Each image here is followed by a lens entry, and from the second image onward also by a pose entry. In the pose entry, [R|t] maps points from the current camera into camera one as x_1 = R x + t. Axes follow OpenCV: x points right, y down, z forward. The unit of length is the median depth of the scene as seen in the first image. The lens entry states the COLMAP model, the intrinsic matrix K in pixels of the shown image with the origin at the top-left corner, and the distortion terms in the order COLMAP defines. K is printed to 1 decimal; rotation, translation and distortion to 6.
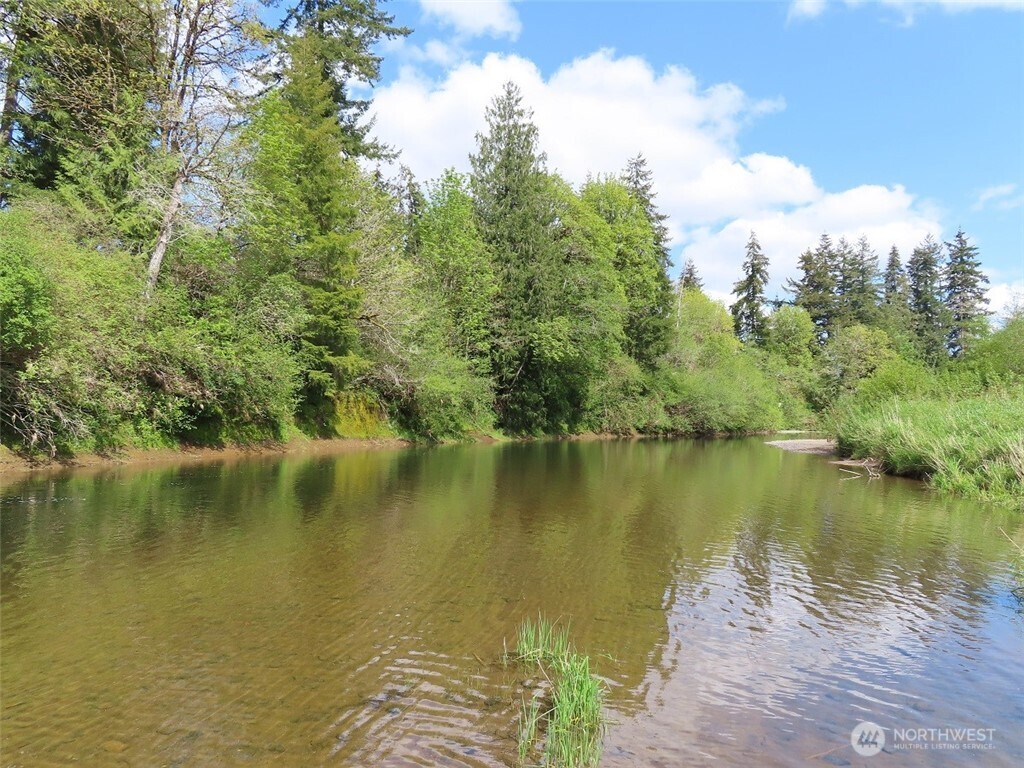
lens RADIAL K [[723.3, 0, 508.6], [0, 723.3, 390.5], [0, 0, 1]] dist [-0.017104, 0.002781]
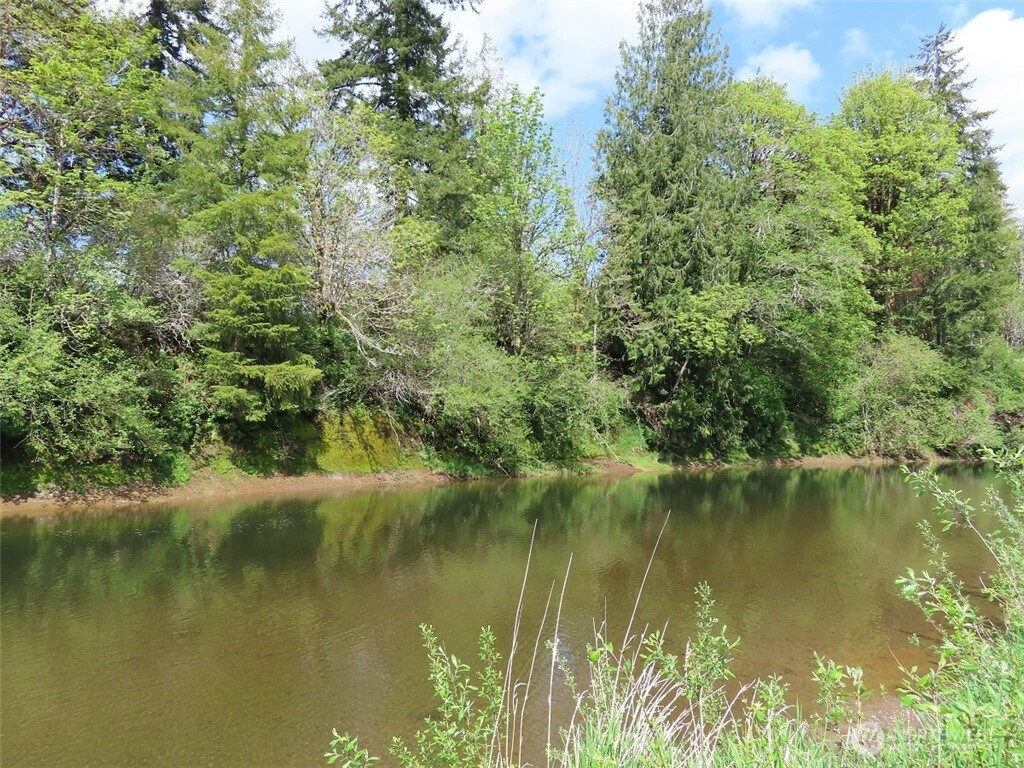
lens RADIAL K [[723.3, 0, 511.7], [0, 723.3, 387.7], [0, 0, 1]] dist [-0.017104, 0.002781]
pose [[0.864635, -0.021221, -0.501952, 0.233694], [0.022898, 0.999734, -0.002823, -0.011609], [0.501878, -0.009053, 0.864891, 0.345309]]
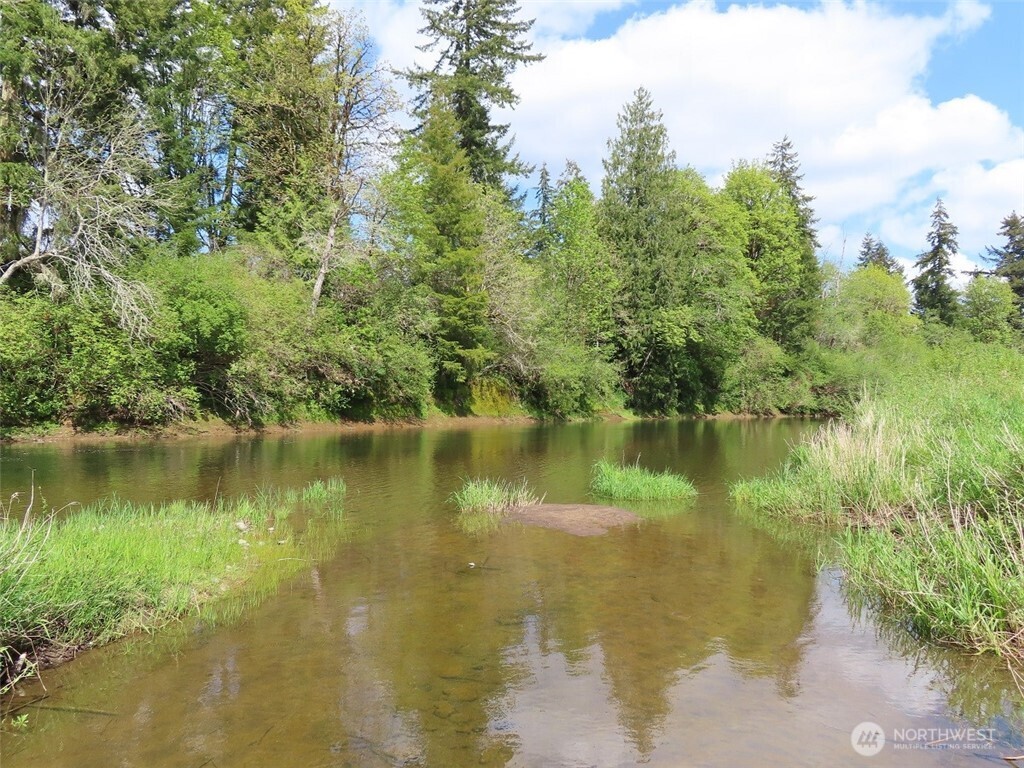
lens RADIAL K [[723.3, 0, 511.7], [0, 723.3, 390.1], [0, 0, 1]] dist [-0.017104, 0.002781]
pose [[0.963513, -0.004989, -0.267615, 0.115014], [0.012004, 0.999626, 0.024584, -0.004956], [0.267392, -0.026899, 0.963212, -0.116072]]
